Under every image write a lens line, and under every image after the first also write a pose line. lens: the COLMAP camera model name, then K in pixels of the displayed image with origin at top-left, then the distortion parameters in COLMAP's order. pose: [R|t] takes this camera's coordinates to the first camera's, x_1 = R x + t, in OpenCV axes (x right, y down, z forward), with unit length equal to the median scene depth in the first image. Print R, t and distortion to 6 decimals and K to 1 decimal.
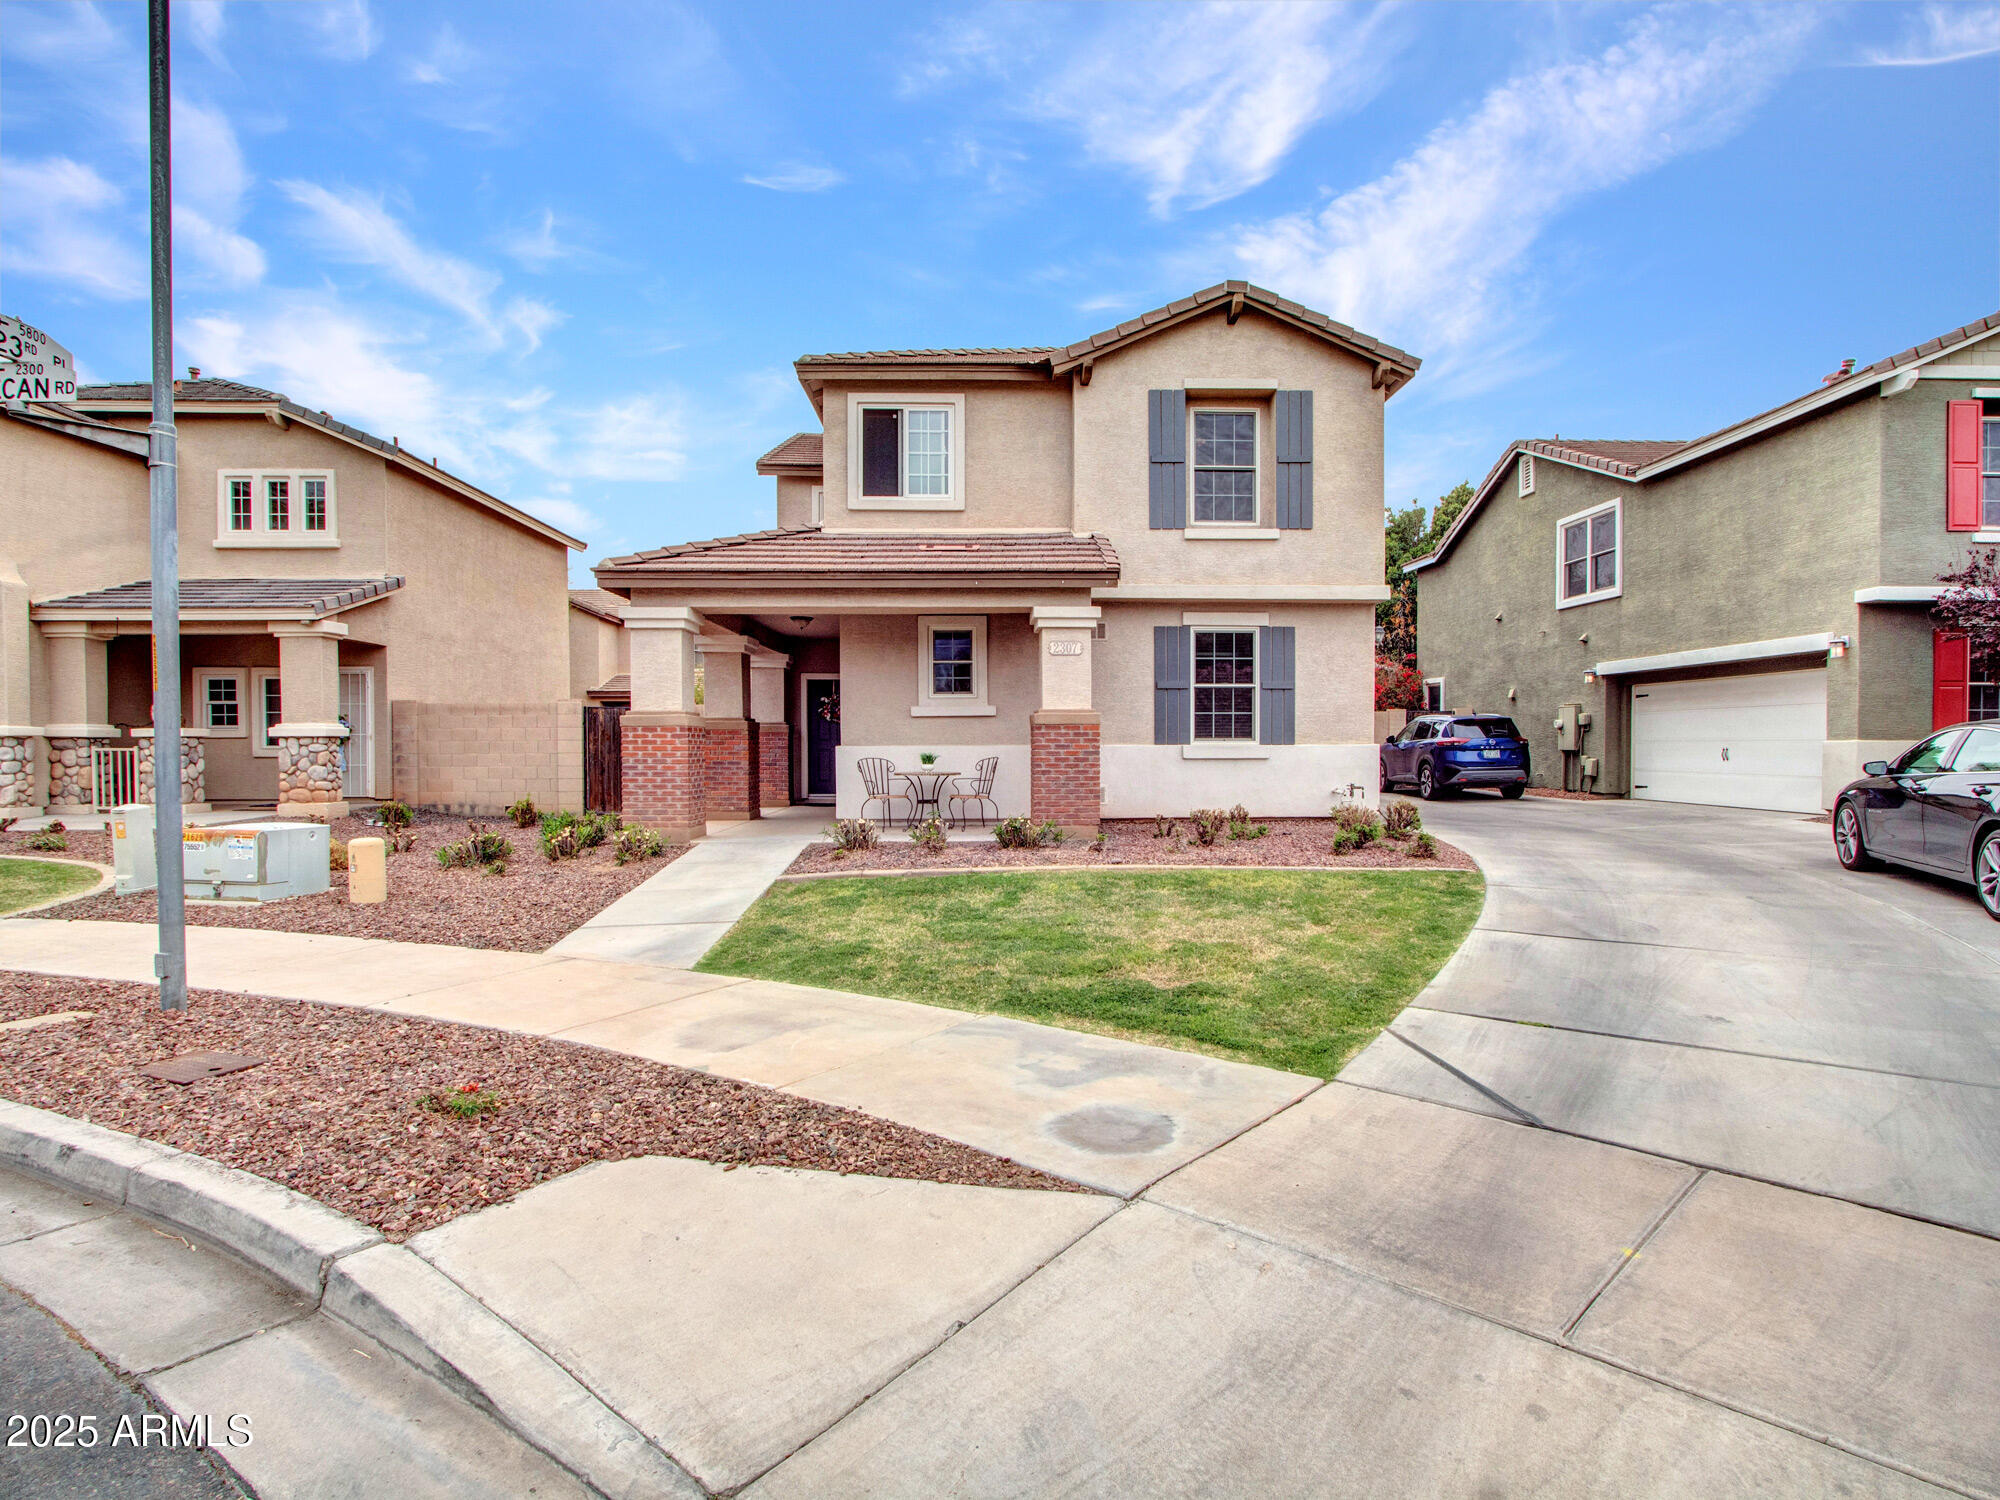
lens RADIAL K [[1038.6, 0, 1029.7], [0, 1038.6, 771.5], [0, 0, 1]] dist [-0.021924, 0.000546]
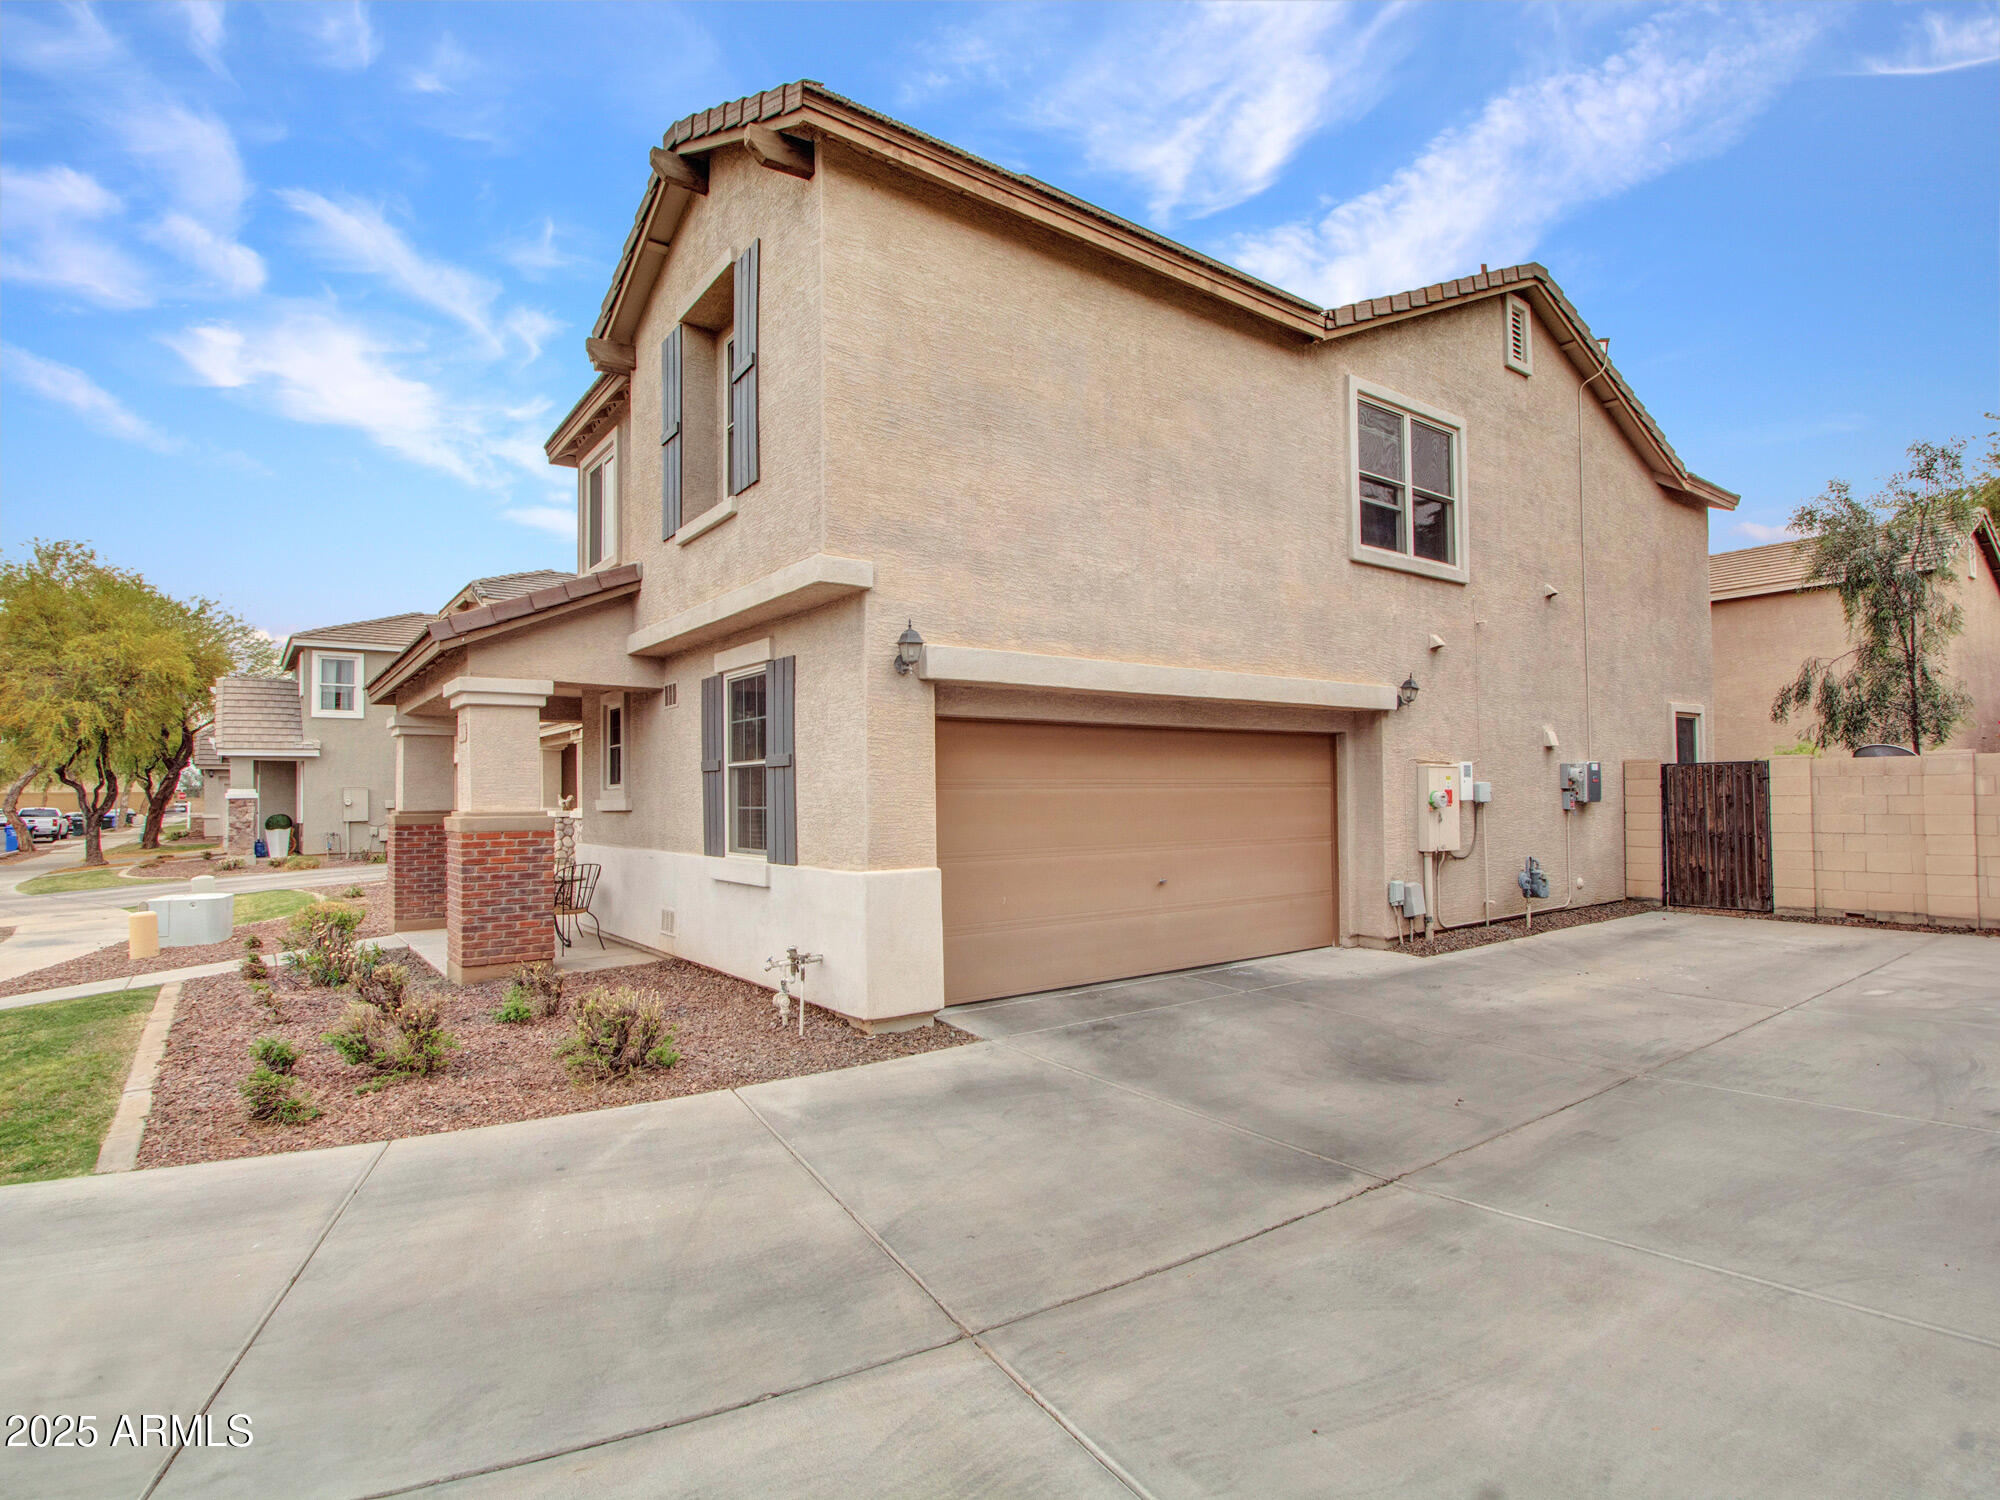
lens RADIAL K [[1038.6, 0, 1029.7], [0, 1038.6, 771.5], [0, 0, 1]] dist [-0.021924, 0.000546]
pose [[0.571011, -0.014437, -0.820816, 0.804986], [-0.008472, 0.999688, -0.023478, -0.066279], [0.820899, 0.020360, 0.570711, 0.803568]]
